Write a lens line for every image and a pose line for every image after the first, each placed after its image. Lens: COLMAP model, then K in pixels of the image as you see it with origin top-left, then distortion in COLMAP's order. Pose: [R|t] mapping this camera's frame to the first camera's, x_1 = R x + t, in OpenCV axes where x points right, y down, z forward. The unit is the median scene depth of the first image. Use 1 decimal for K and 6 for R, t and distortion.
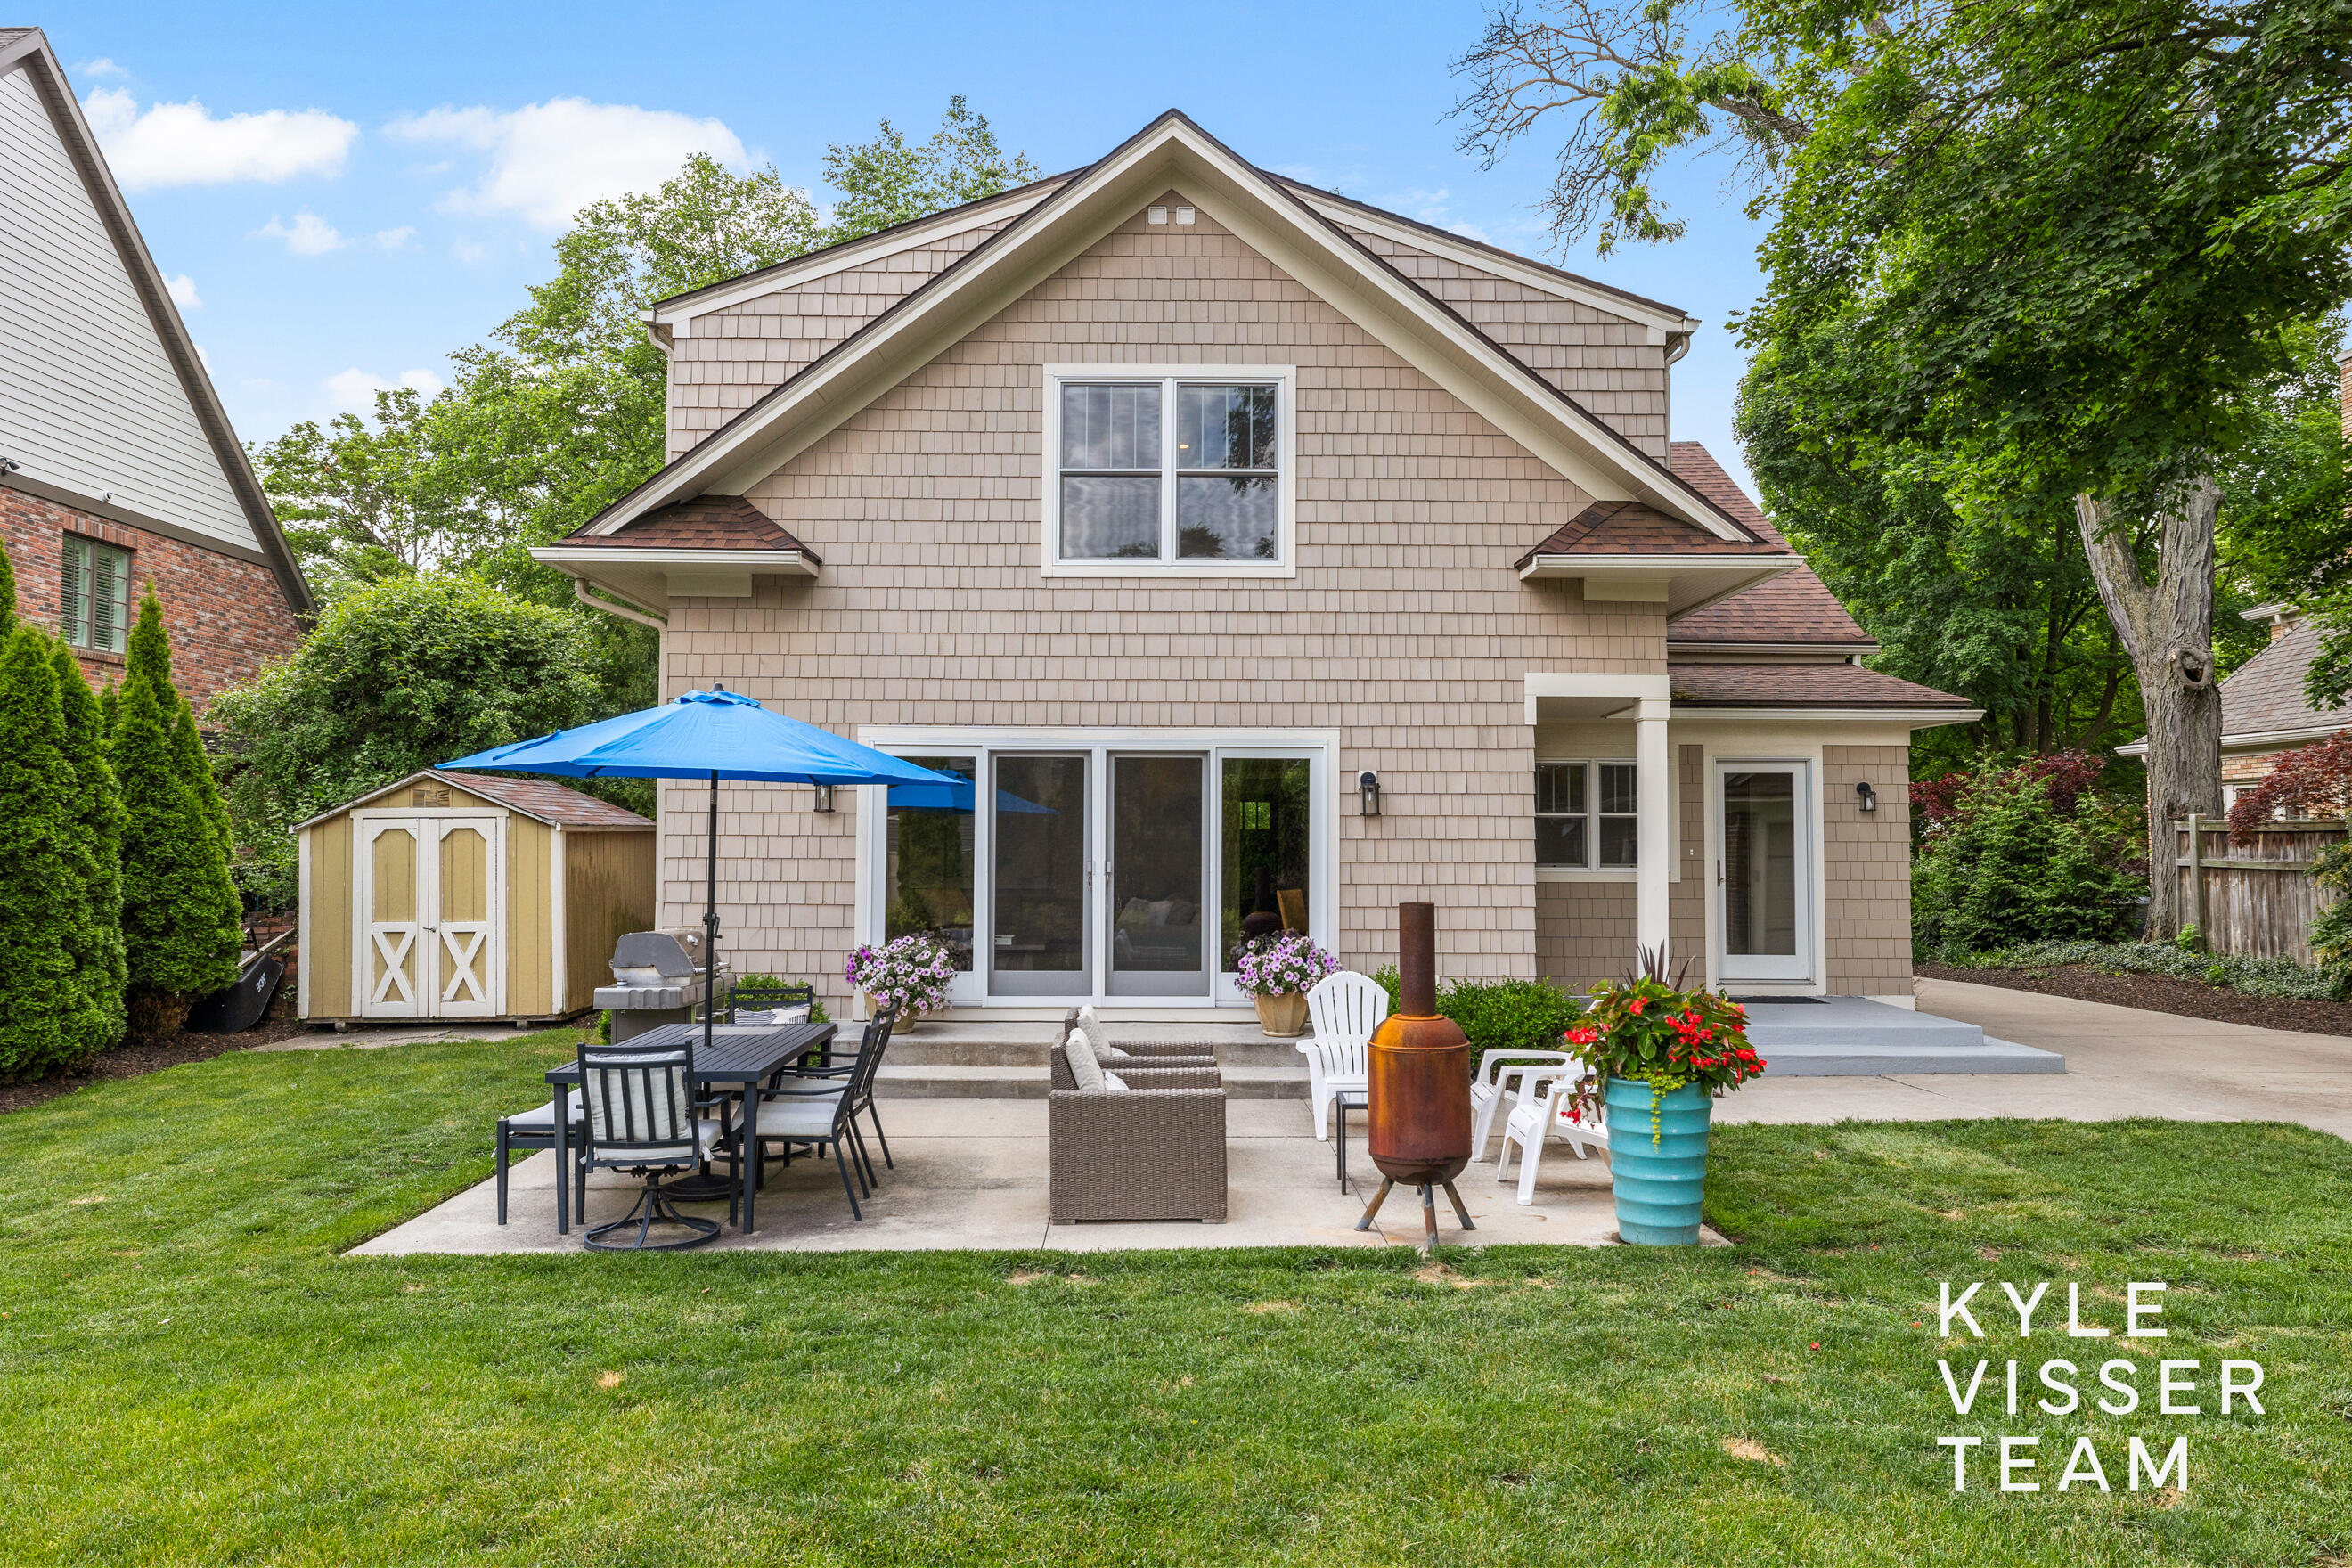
lens RADIAL K [[1647.0, 0, 1235.5], [0, 1647.0, 822.1], [0, 0, 1]] dist [-0.000007, 0.004428]
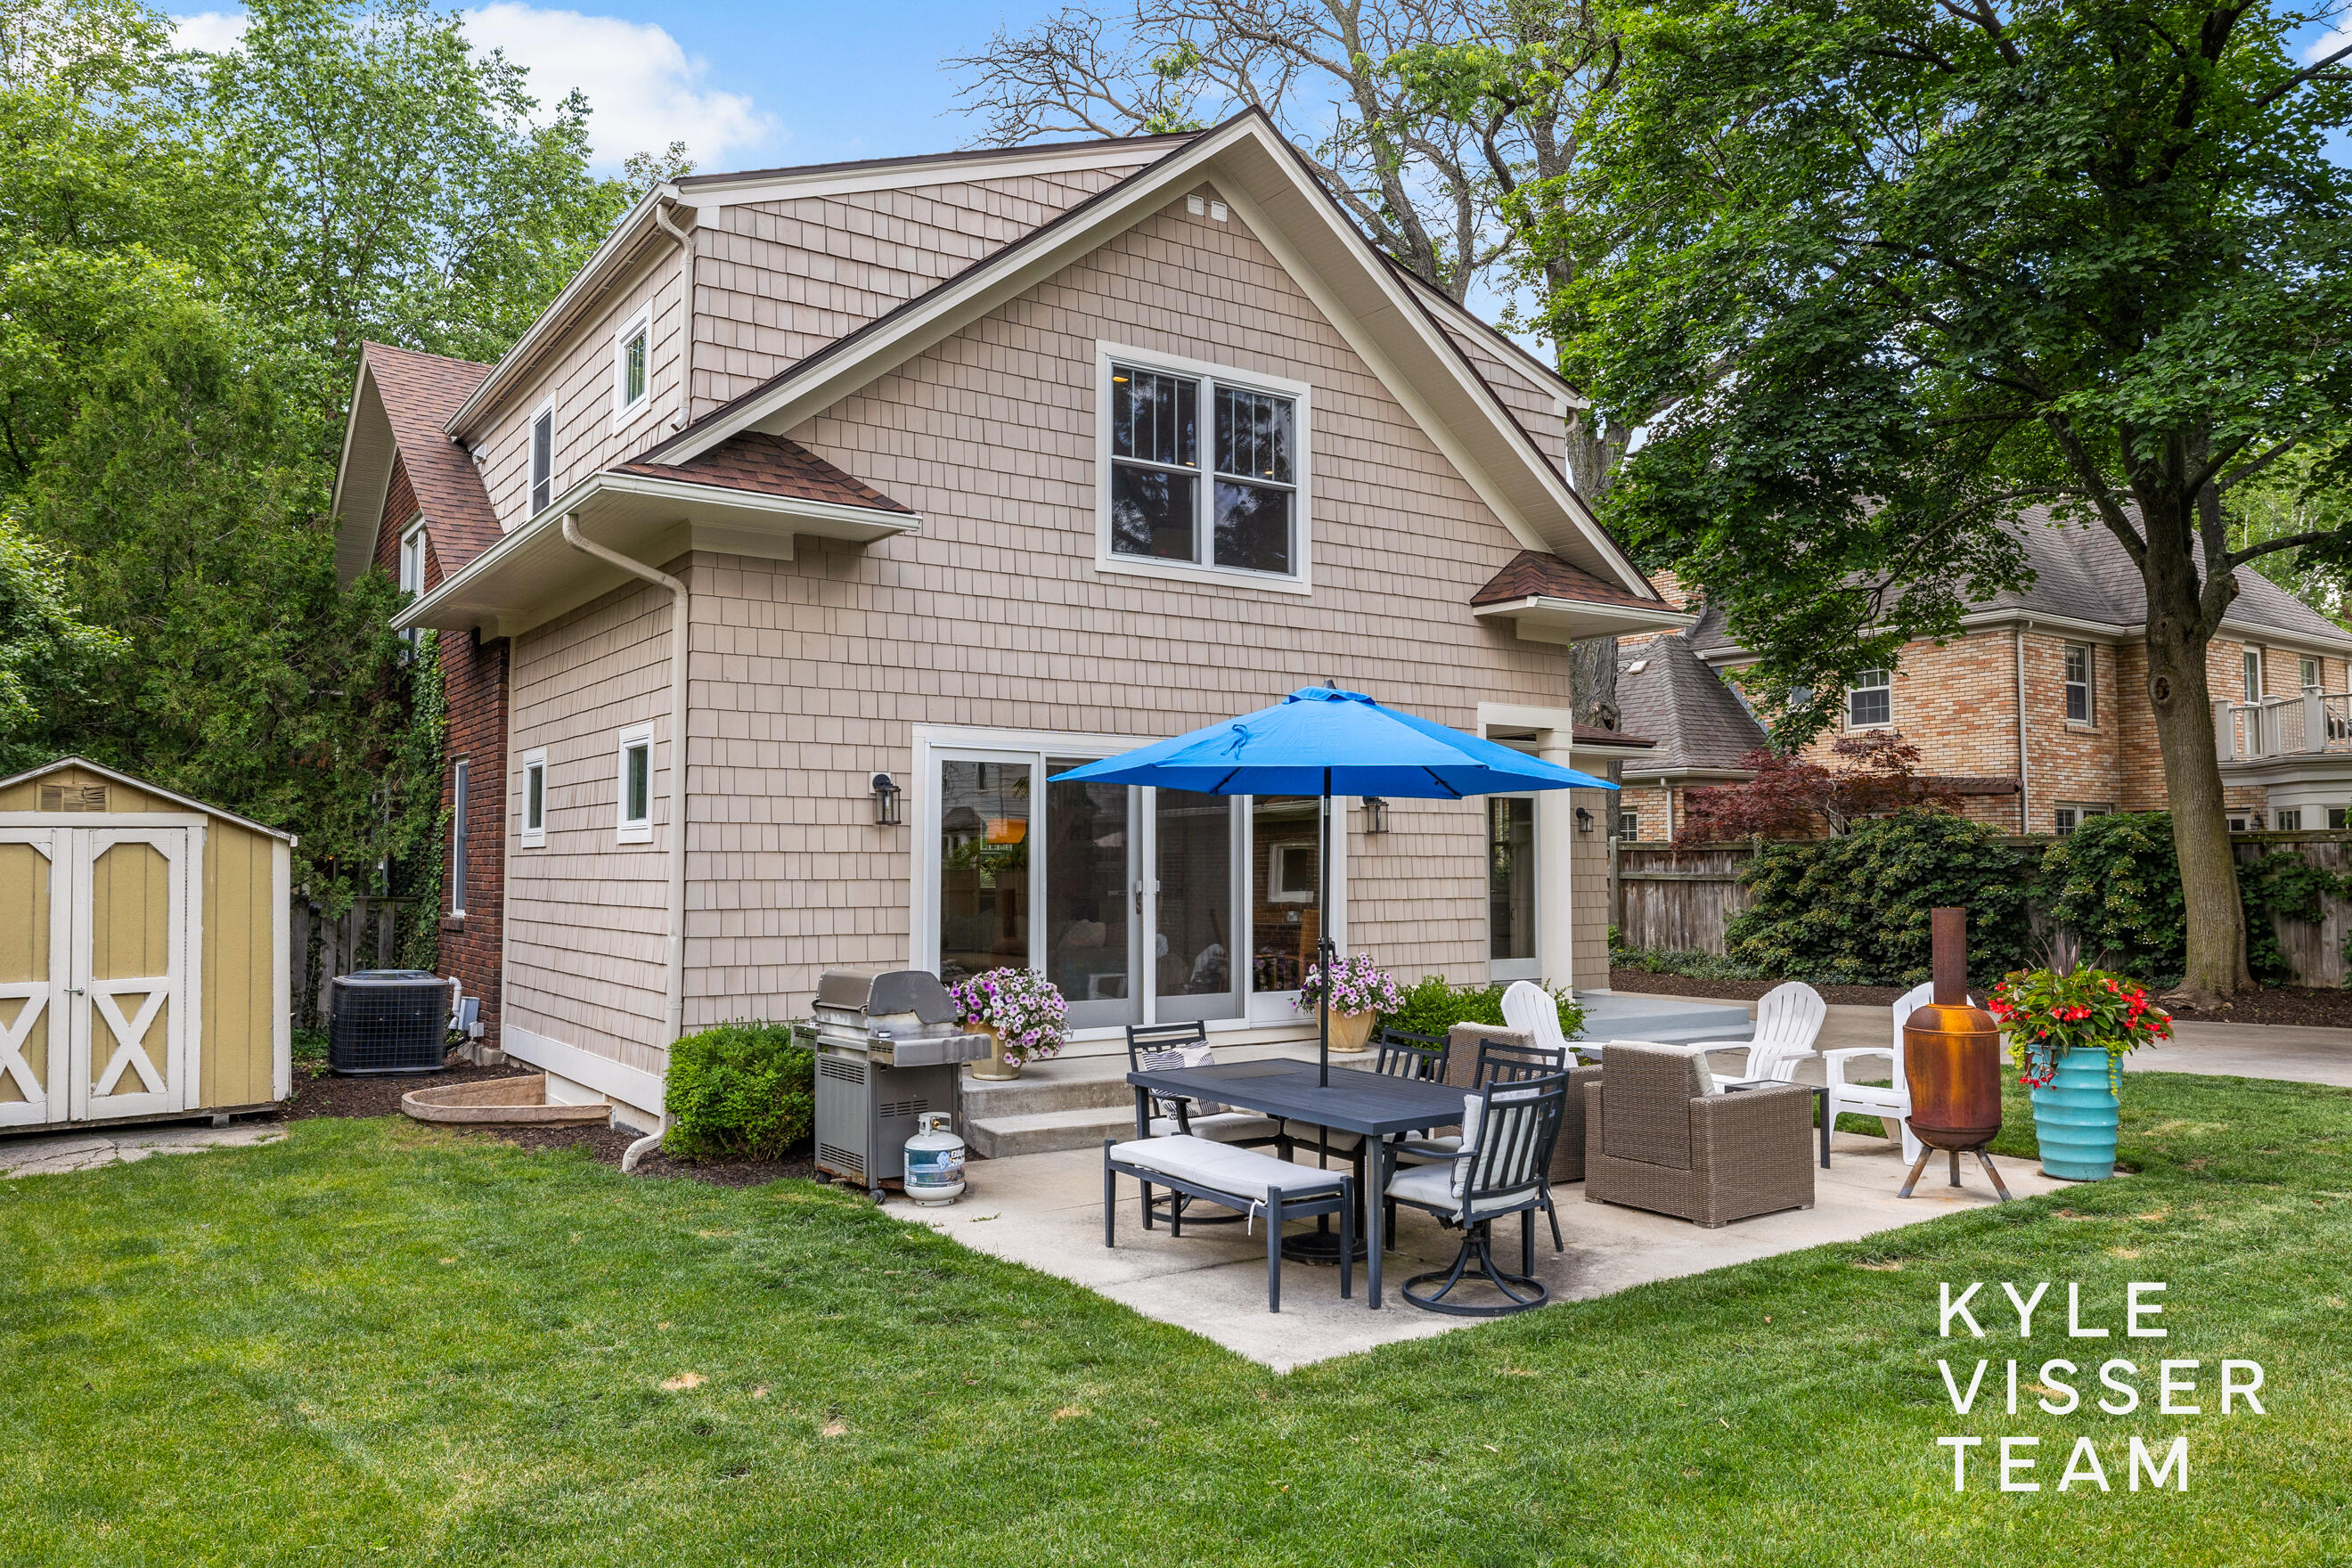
lens RADIAL K [[1647.0, 0, 1275.6], [0, 1647.0, 822.7], [0, 0, 1]] dist [-0.000007, 0.004428]
pose [[0.826524, 0.010427, 0.562805, -0.545568], [-0.003618, 0.999906, -0.013211, 0.003244], [-0.562890, 0.008883, 0.826484, 0.185845]]
